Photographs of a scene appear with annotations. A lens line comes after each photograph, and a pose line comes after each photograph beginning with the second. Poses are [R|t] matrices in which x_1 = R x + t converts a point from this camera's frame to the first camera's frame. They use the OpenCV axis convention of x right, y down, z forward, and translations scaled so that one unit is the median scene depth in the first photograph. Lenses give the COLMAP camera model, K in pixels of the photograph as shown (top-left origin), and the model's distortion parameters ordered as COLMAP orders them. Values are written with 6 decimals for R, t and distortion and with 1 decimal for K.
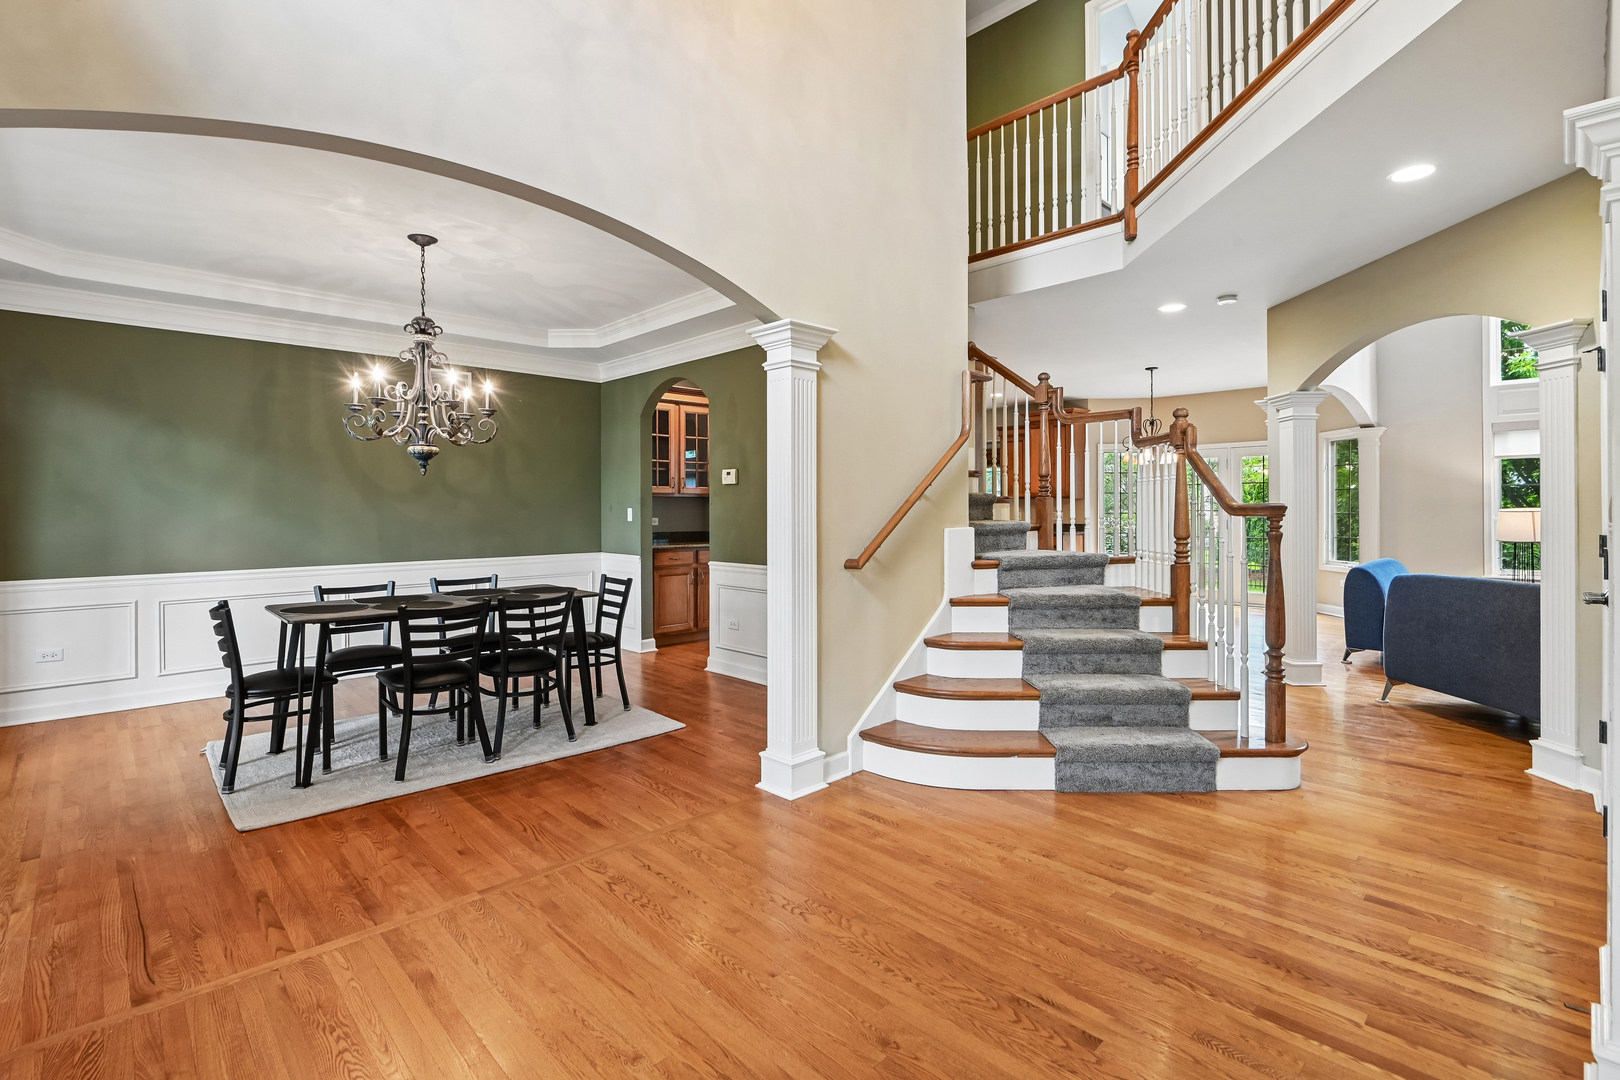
lens RADIAL K [[752.1, 0, 800.2], [0, 752.1, 505.2], [0, 0, 1]] dist [-0.002097, -0.002809]
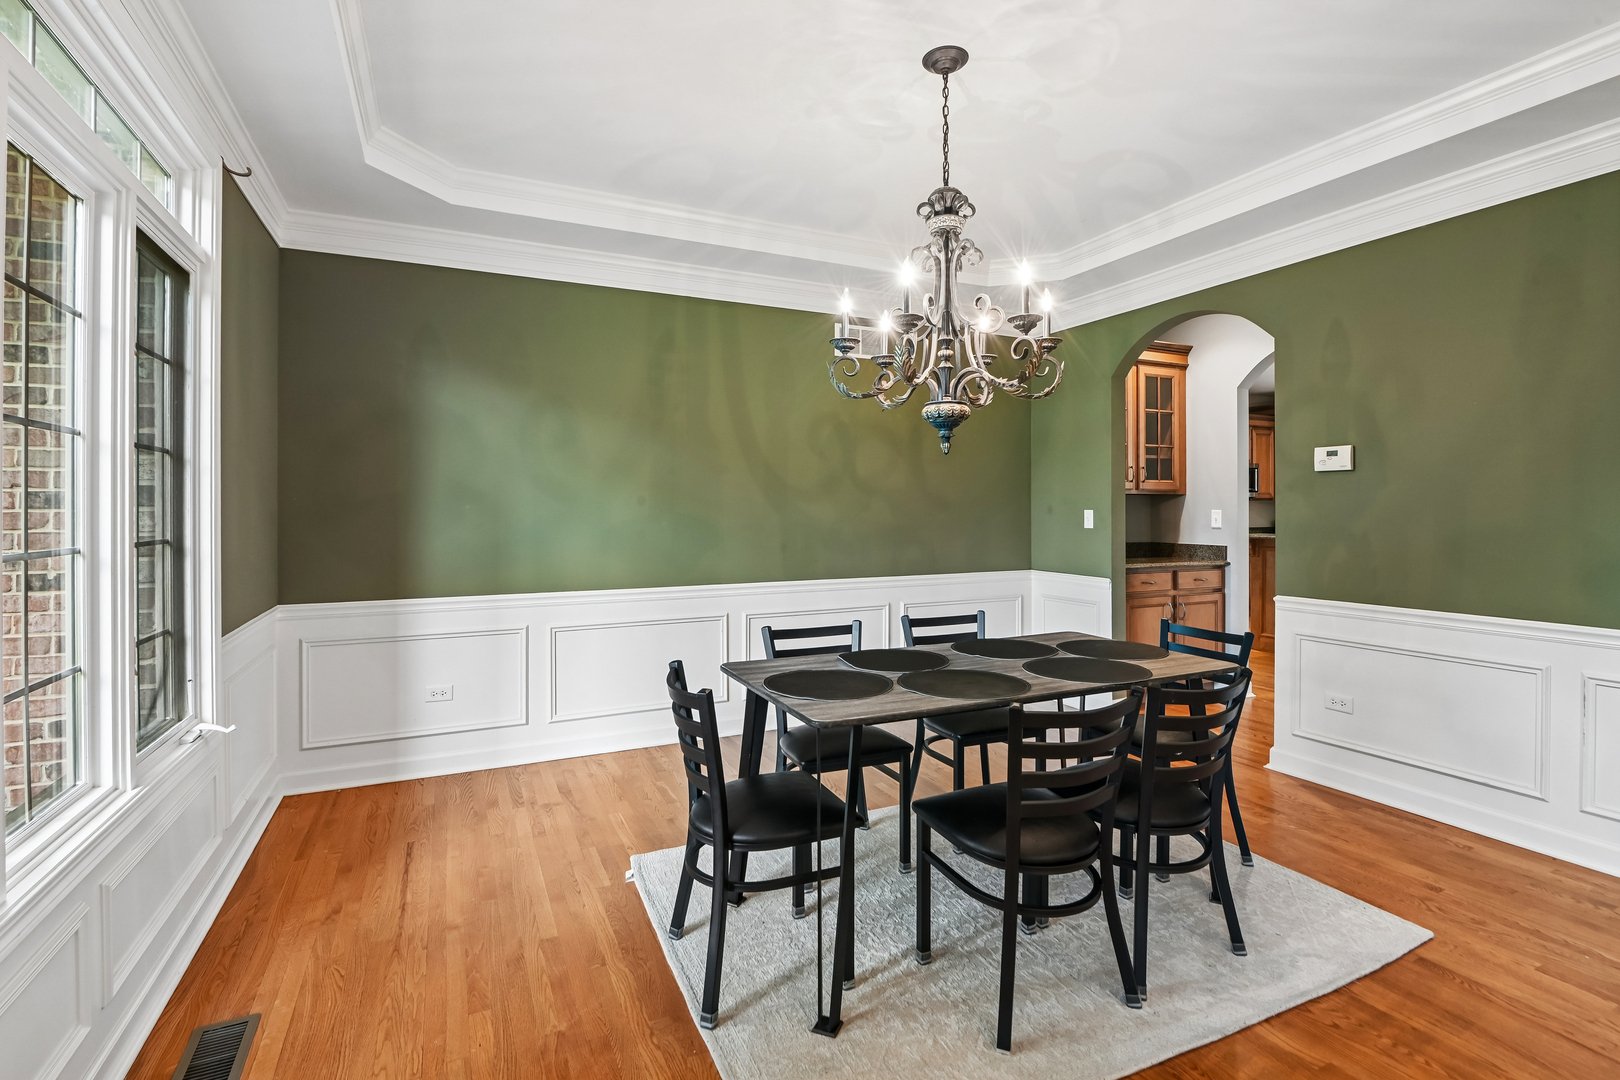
lens RADIAL K [[752.1, 0, 800.2], [0, 752.1, 505.2], [0, 0, 1]] dist [-0.002097, -0.002809]
pose [[0.947776, 0.000823, -0.318937, -0.385641], [-0.001423, 0.999998, -0.001647, 0.001661], [0.318934, 0.002015, 0.947775, 0.365117]]
